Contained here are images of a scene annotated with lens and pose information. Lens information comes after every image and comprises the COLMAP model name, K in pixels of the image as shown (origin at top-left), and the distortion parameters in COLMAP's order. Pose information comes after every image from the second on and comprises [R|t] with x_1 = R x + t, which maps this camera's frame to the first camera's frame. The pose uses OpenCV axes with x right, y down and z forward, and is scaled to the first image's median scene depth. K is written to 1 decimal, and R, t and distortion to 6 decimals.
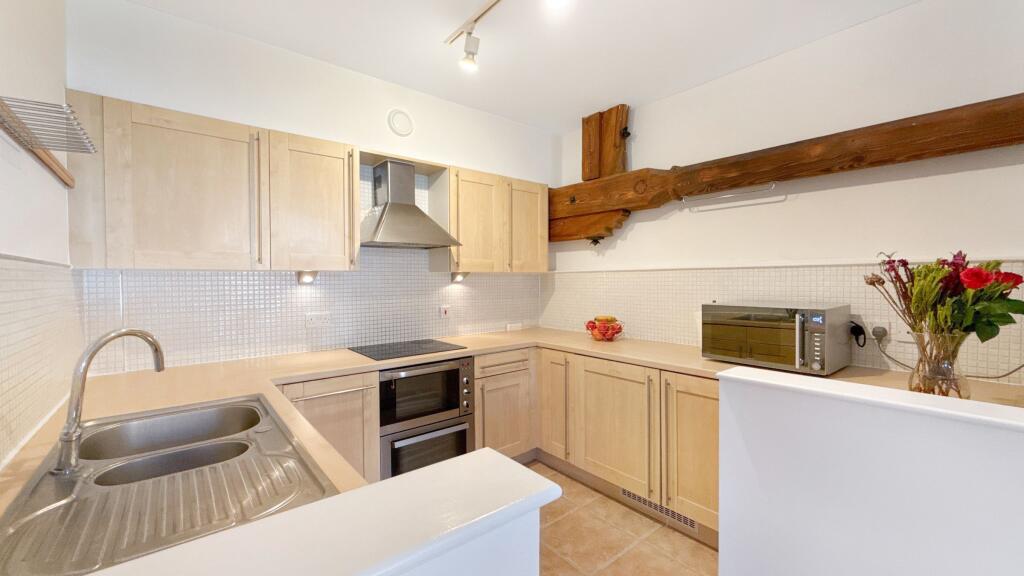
lens RADIAL K [[408.3, 0, 510.7], [0, 408.3, 289.2], [0, 0, 1]] dist [0.002445, -0.000071]
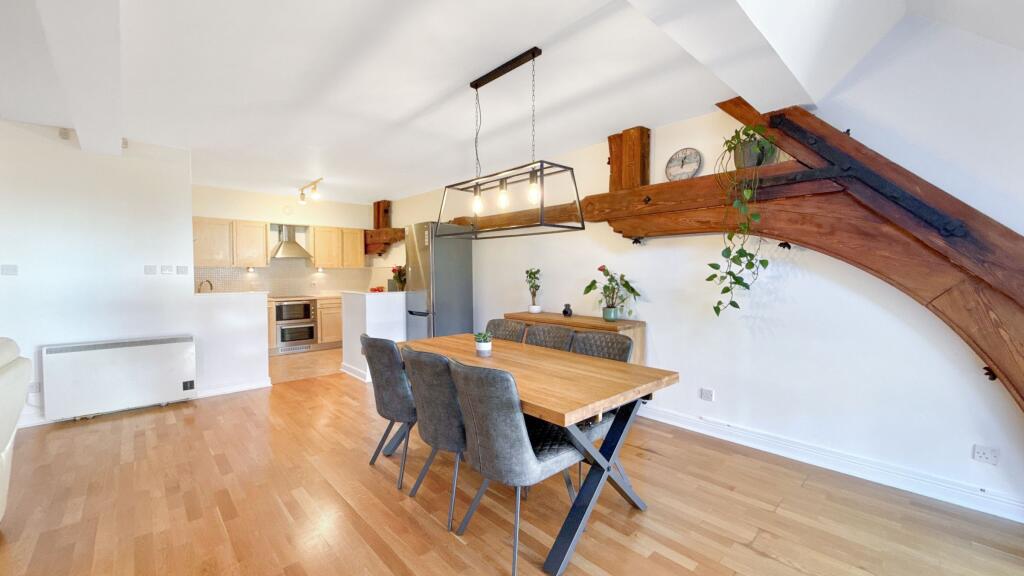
lens RADIAL K [[408.3, 0, 513.2], [0, 408.3, 288.0], [0, 0, 1]] dist [0.002445, -0.000071]
pose [[0.996376, 0.002920, 0.085003, 0.877129], [-0.003946, 0.999921, 0.011914, 0.047414], [-0.084961, -0.012206, 0.996309, -1.606907]]
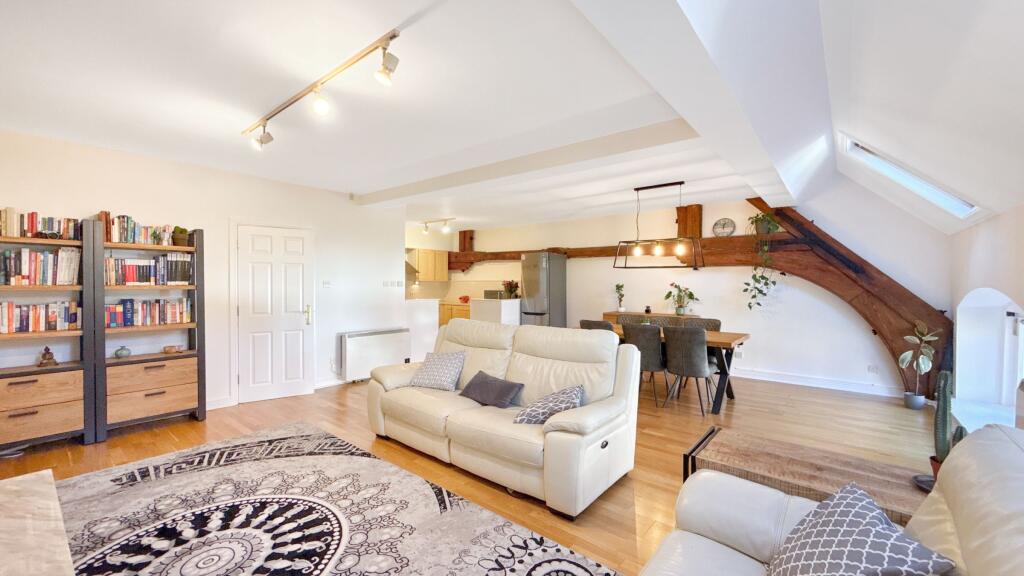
lens RADIAL K [[408.3, 0, 513.0], [0, 408.3, 286.7], [0, 0, 1]] dist [0.002445, -0.000071]
pose [[0.975475, 0.008991, 0.219927, -0.112358], [-0.005162, 0.999825, -0.017976, 0.056826], [-0.220050, 0.016399, 0.975351, -2.328577]]
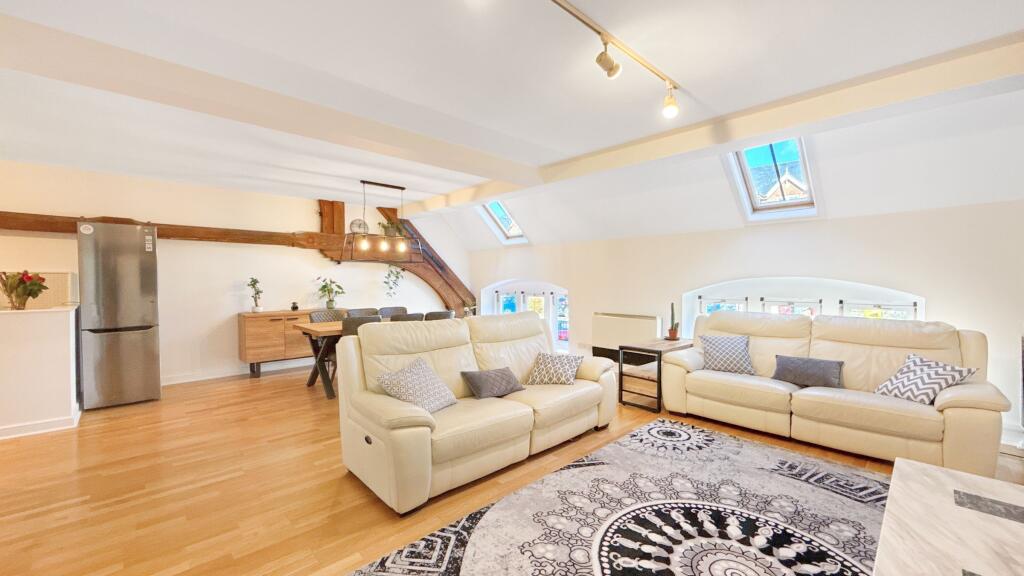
lens RADIAL K [[408.3, 0, 513.3], [0, 408.3, 287.8], [0, 0, 1]] dist [0.002445, -0.000071]
pose [[-0.104189, -0.011181, 0.994495, -1.090894], [0.030251, 0.999439, 0.014406, 0.049876], [-0.994097, 0.031585, -0.103792, -1.080735]]
